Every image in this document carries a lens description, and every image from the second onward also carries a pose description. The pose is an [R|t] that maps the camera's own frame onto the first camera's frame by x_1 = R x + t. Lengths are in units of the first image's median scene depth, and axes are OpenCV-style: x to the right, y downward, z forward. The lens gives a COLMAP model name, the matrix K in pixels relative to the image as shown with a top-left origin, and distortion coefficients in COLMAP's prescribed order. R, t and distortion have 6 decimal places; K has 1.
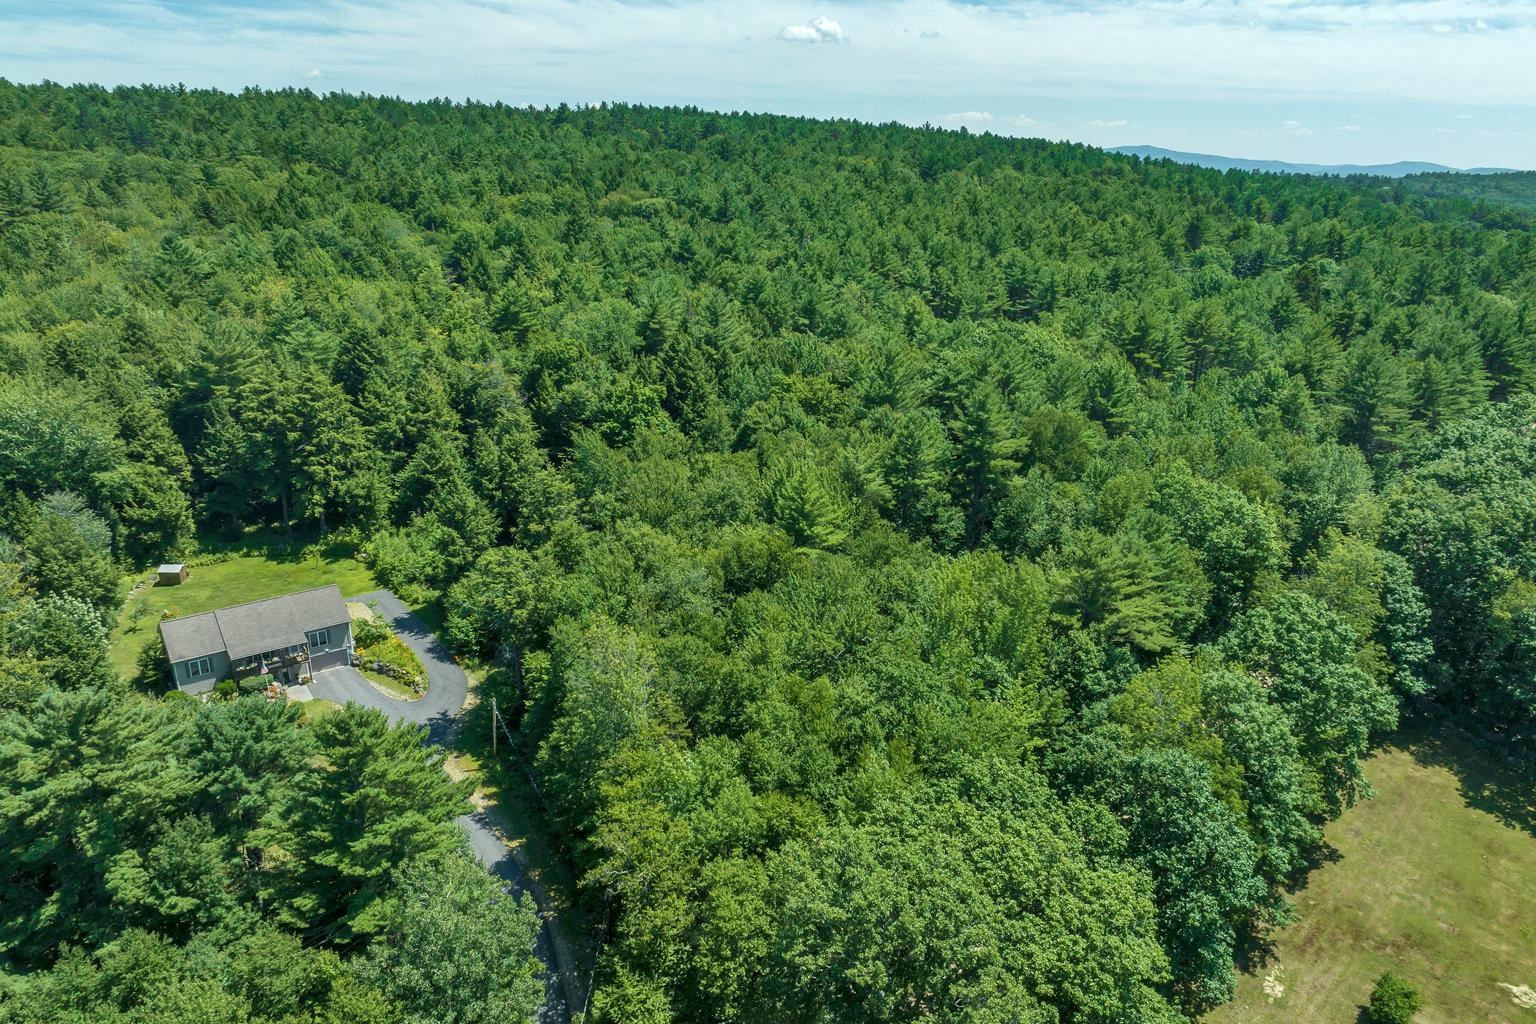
lens RADIAL K [[966.4, 0, 768.0], [0, 966.4, 512.0], [0, 0, 1]] dist [-0.061270, 0.026672]
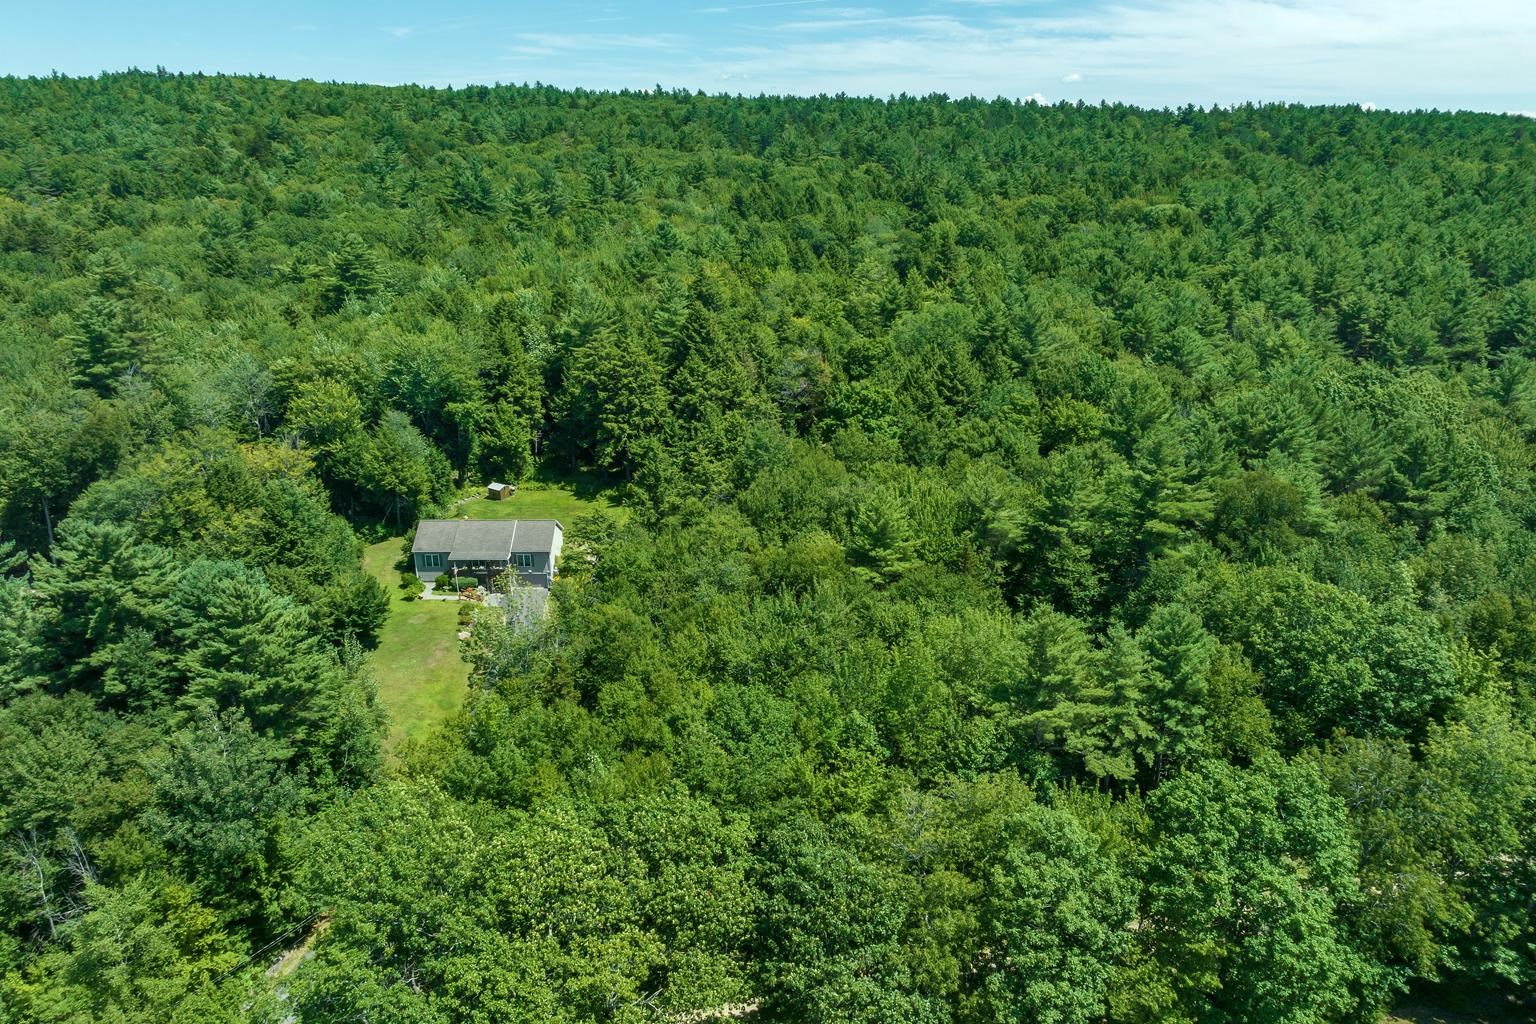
lens RADIAL K [[966.4, 0, 768.0], [0, 966.4, 512.0], [0, 0, 1]] dist [-0.061270, 0.026672]
pose [[0.817160, 0.180052, -0.547568, 0.346627], [-0.182539, 0.981903, 0.050459, -0.035280], [0.546743, 0.058719, 0.835239, 0.122728]]
